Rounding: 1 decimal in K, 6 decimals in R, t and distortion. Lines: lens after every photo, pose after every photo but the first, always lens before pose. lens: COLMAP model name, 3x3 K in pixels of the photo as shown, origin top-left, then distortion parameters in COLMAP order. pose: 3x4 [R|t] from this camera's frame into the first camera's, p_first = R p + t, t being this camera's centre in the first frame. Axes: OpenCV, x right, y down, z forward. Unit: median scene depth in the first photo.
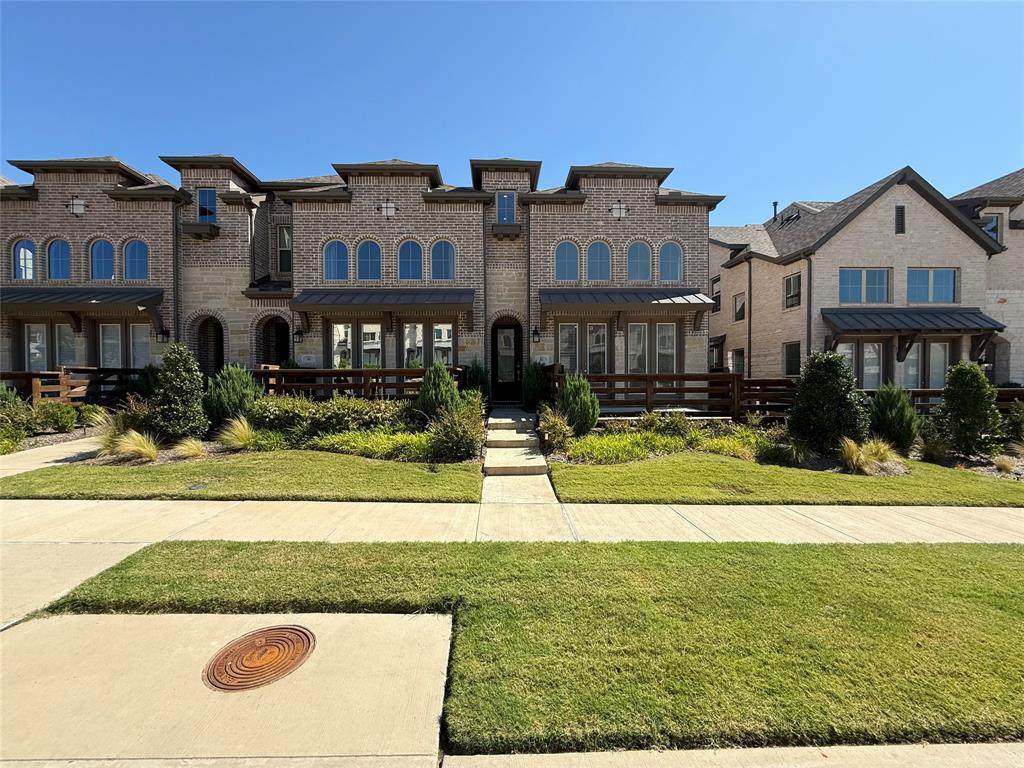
lens RADIAL K [[409.2, 0, 512.3], [0, 409.2, 382.3], [0, 0, 1]] dist [0.000479, 0.000312]
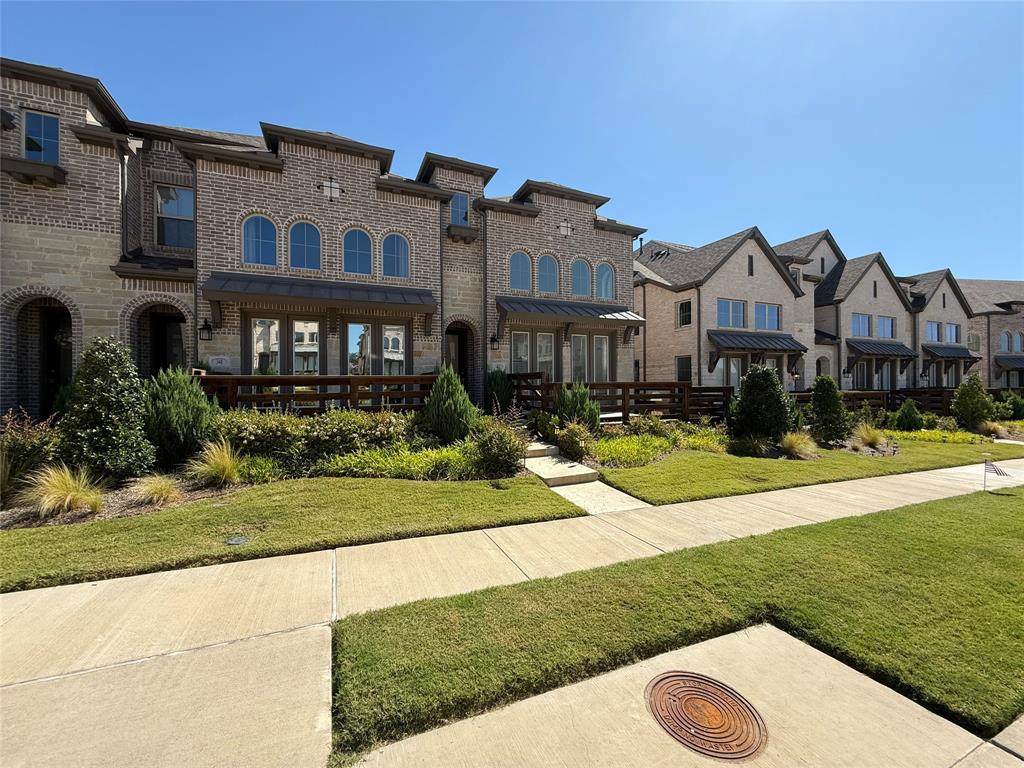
lens RADIAL K [[409.2, 0, 512.3], [0, 409.2, 382.3], [0, 0, 1]] dist [0.000479, 0.000312]
pose [[0.927851, 0.001362, 0.372949, -0.267976], [0.005439, 0.999838, -0.017182, -0.001872], [-0.372911, 0.017971, 0.927693, 0.070367]]
